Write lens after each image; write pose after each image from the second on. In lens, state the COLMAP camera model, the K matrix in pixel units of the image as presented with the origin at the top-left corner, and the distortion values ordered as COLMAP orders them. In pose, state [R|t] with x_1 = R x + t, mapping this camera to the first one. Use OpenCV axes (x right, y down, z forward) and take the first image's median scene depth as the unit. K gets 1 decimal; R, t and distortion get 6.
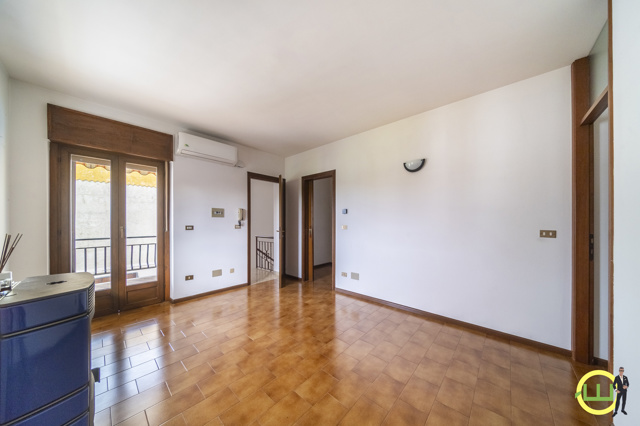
lens RADIAL K [[203.0, 0, 321.2], [0, 203.0, 224.4], [0, 0, 1]] dist [0.000752, 0.000146]
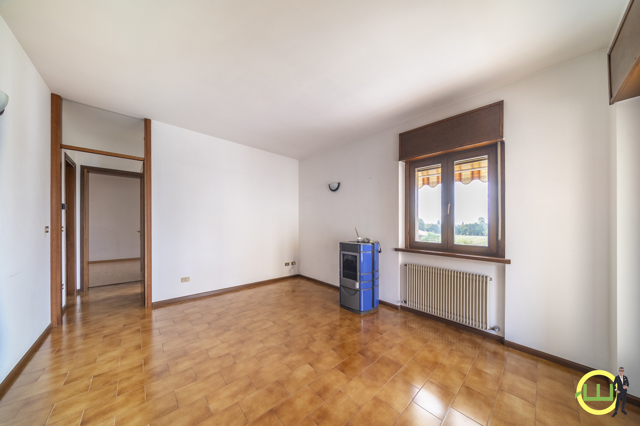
lens RADIAL K [[213.3, 0, 321.5], [0, 213.3, 220.5], [0, 0, 1]] dist [0.000733, 0.000064]
pose [[-0.994484, -0.010910, 0.104317, -0.493934], [-0.010779, 0.999940, 0.001822, -0.025211], [-0.104330, 0.000687, -0.994542, 1.931384]]
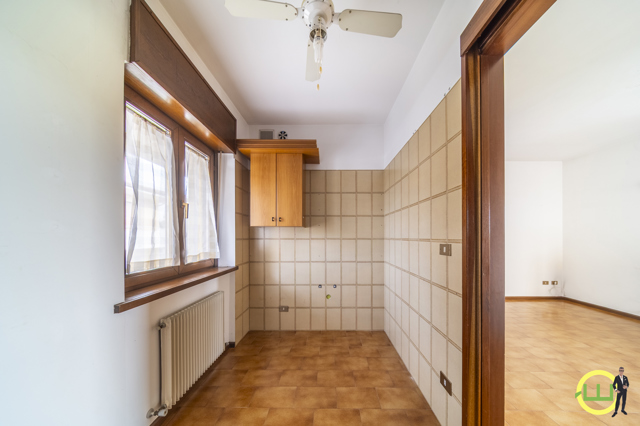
lens RADIAL K [[203.0, 0, 321.2], [0, 203.0, 224.4], [0, 0, 1]] dist [0.000752, 0.000146]
pose [[-0.662306, 0.033164, 0.748499, 0.020144], [0.005015, 0.999194, -0.039834, -0.035371], [-0.749217, -0.022628, -0.661938, 2.541816]]
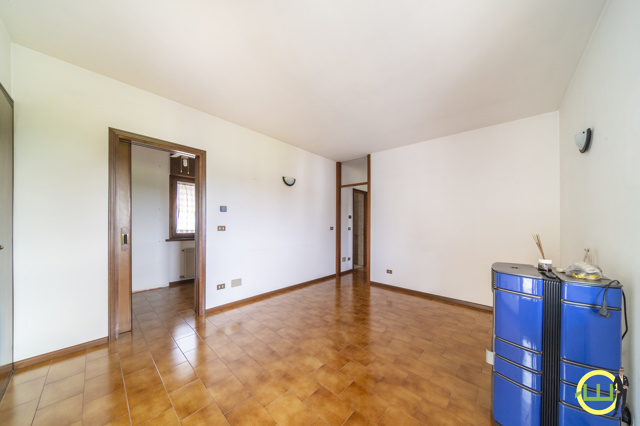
lens RADIAL K [[203.0, 0, 321.2], [0, 203.0, 224.4], [0, 0, 1]] dist [0.000752, 0.000146]
pose [[0.017443, -0.001915, 0.999846, -1.209447], [-0.001005, 0.999998, 0.001933, -0.006155], [-0.999847, -0.001038, 0.017441, 1.028456]]
